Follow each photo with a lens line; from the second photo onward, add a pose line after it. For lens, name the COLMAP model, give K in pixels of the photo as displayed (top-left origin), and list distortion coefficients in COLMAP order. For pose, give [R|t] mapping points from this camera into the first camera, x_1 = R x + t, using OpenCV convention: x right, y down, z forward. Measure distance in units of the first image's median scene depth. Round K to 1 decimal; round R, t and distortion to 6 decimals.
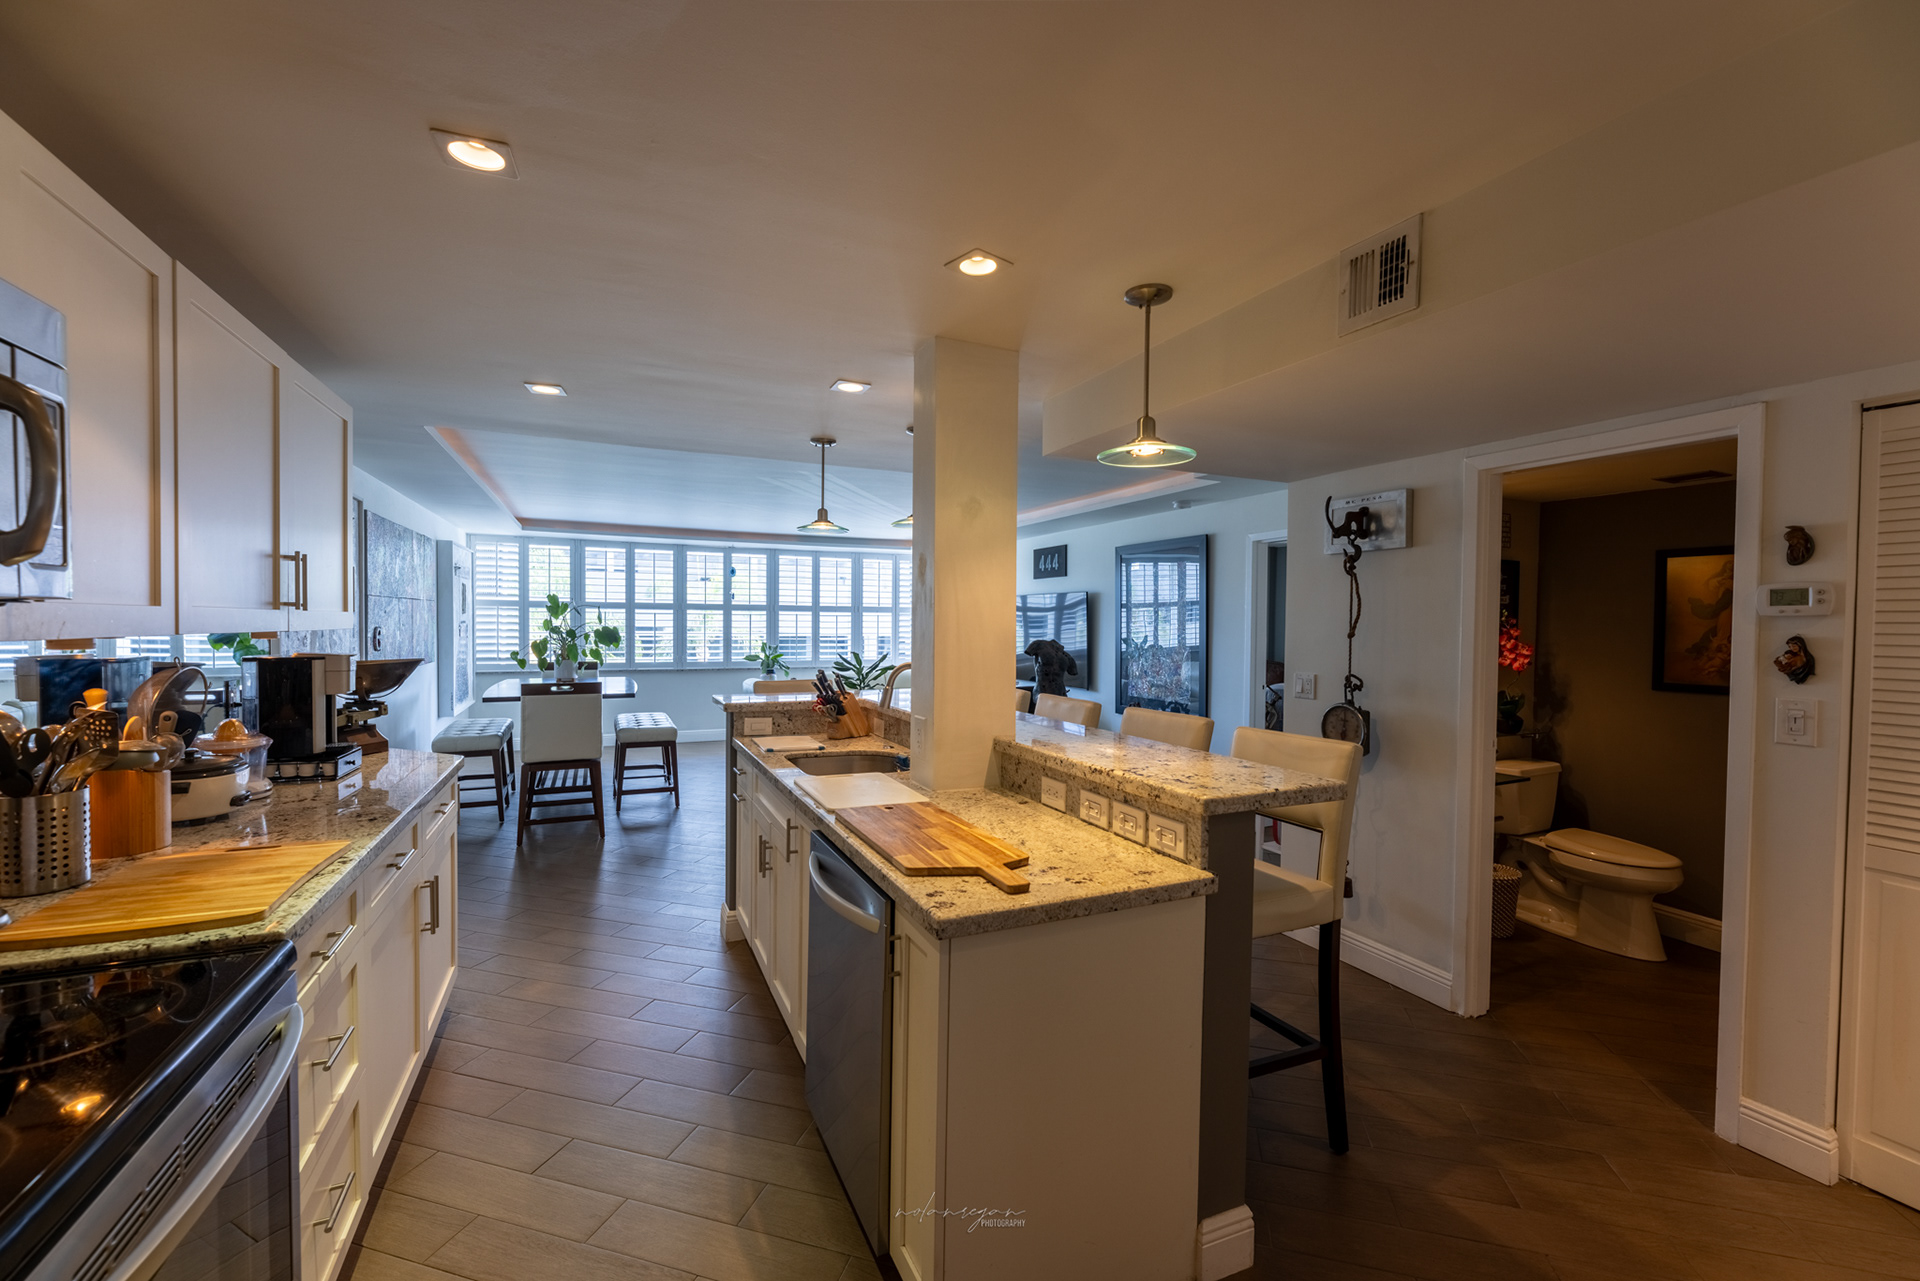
lens RADIAL K [[778.1, 0, 960.9], [0, 778.1, 645.6], [0, 0, 1]] dist [-0.000162, -0.000059]
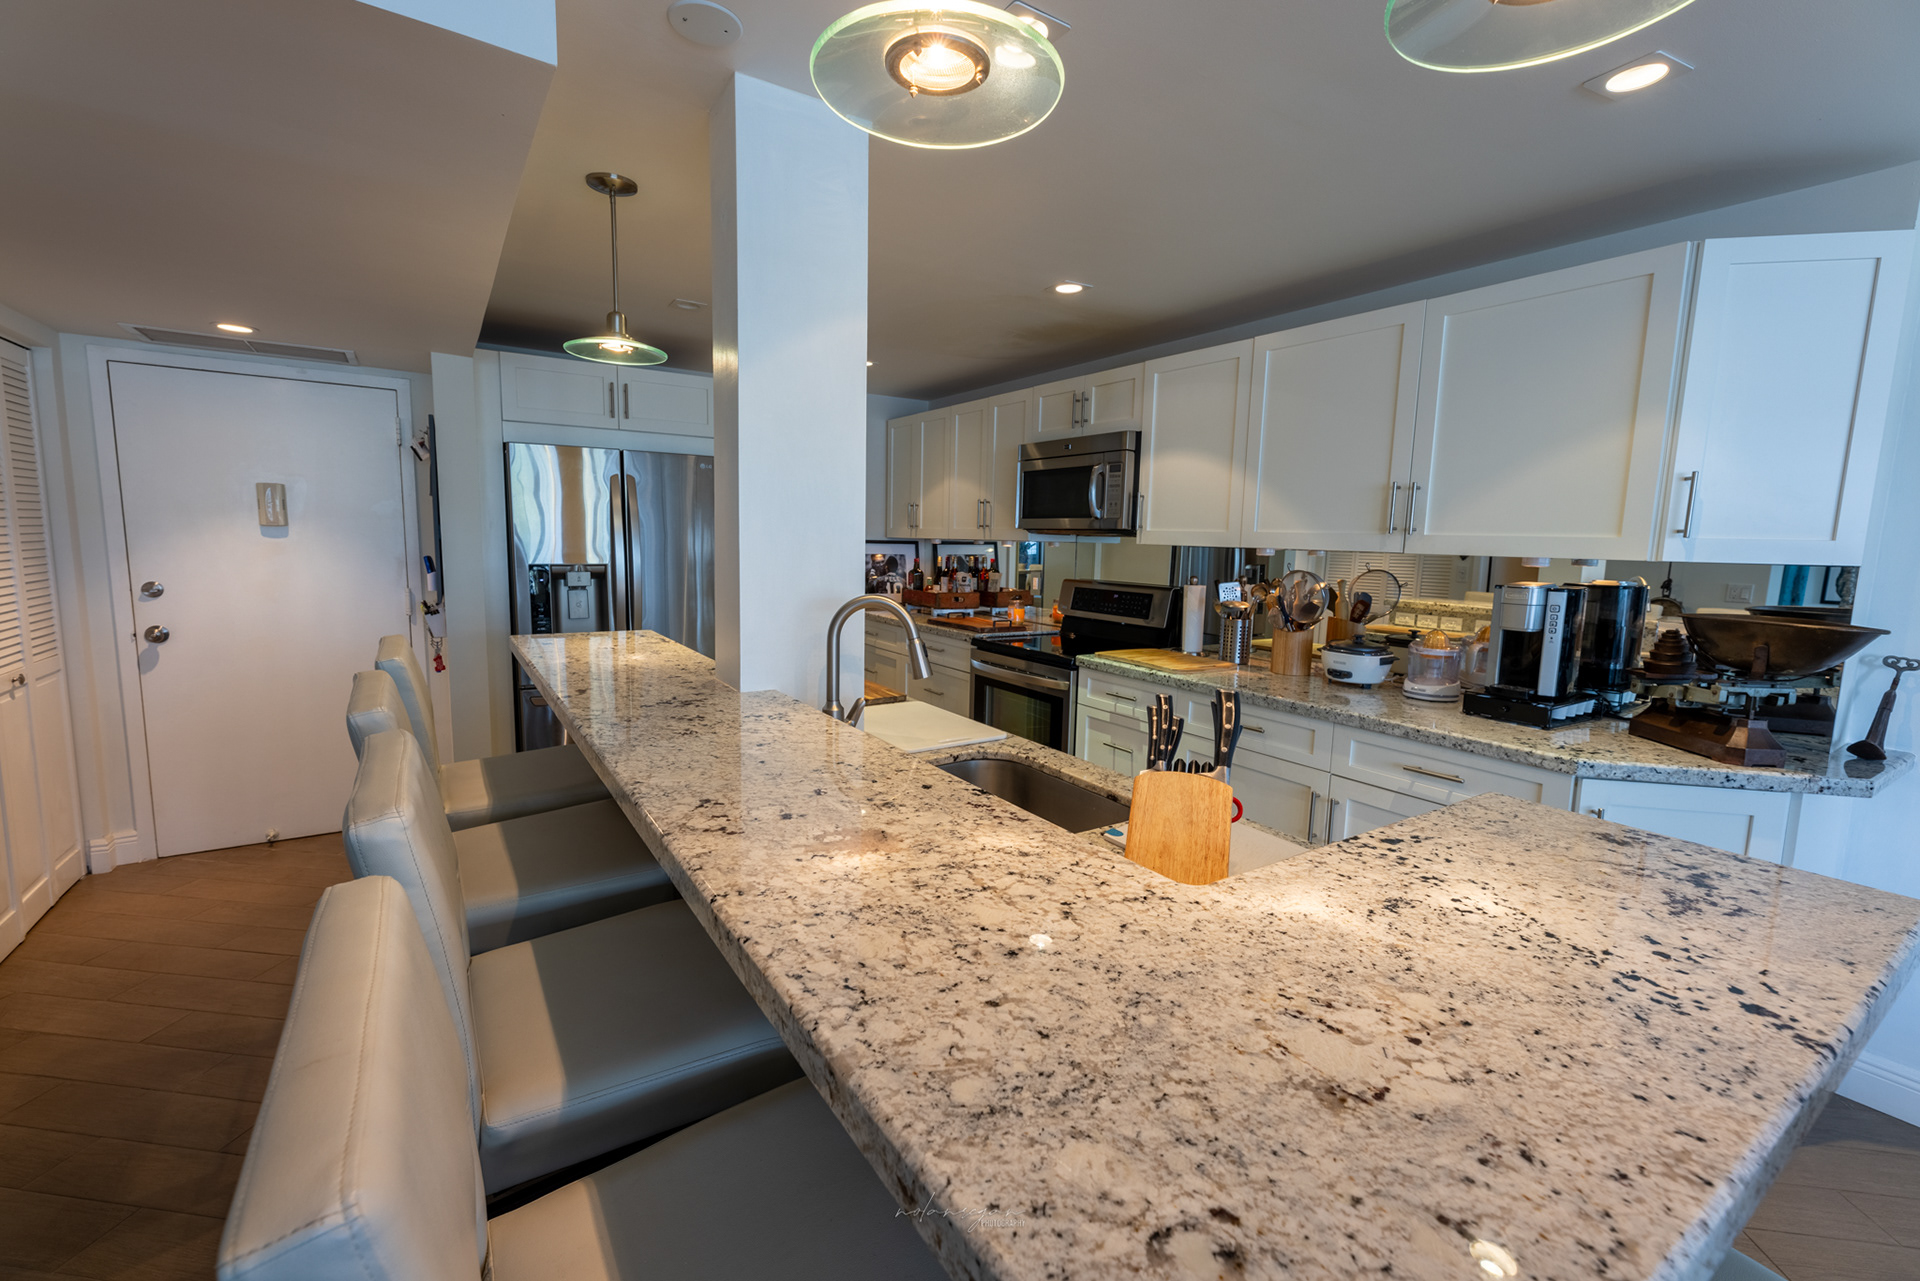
lens RADIAL K [[800.8, 0, 960.0], [0, 800.8, 640.5], [0, 0, 1]] dist [0.001778, 0.000187]
pose [[-0.988534, -0.012225, -0.150500, -0.032360], [-0.036539, 0.986462, 0.159867, -0.036716], [0.146508, 0.163533, -0.975598, 1.387631]]
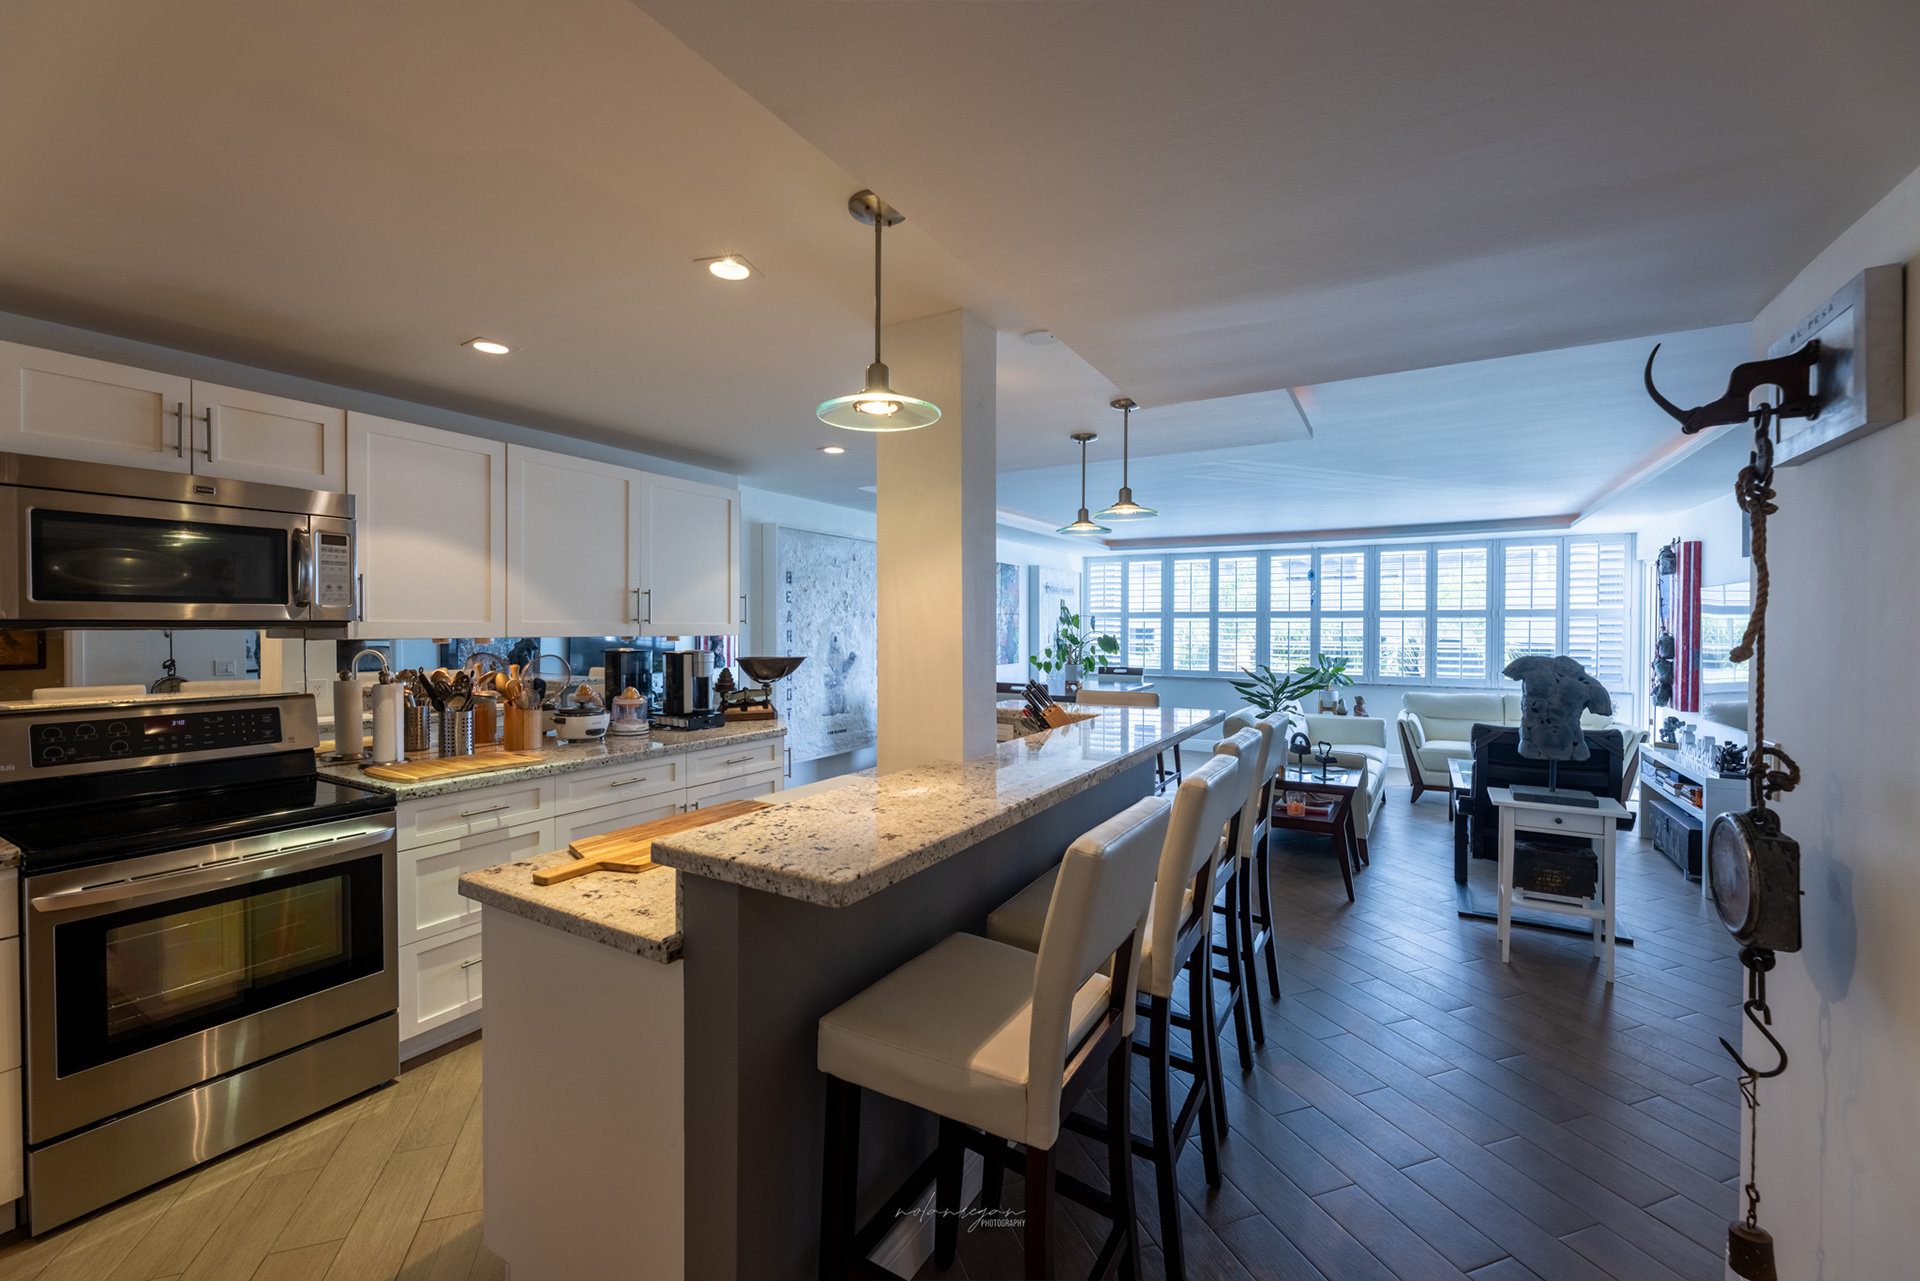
lens RADIAL K [[778.9, 0, 956.4], [0, 778.9, 639.4], [0, 0, 1]] dist [-0.001378, -0.000350]
pose [[0.570268, 0.005286, -0.821442, 0.599302], [-0.021914, 0.999721, -0.008779, -0.008128], [0.821167, 0.023007, 0.570225, 0.404736]]
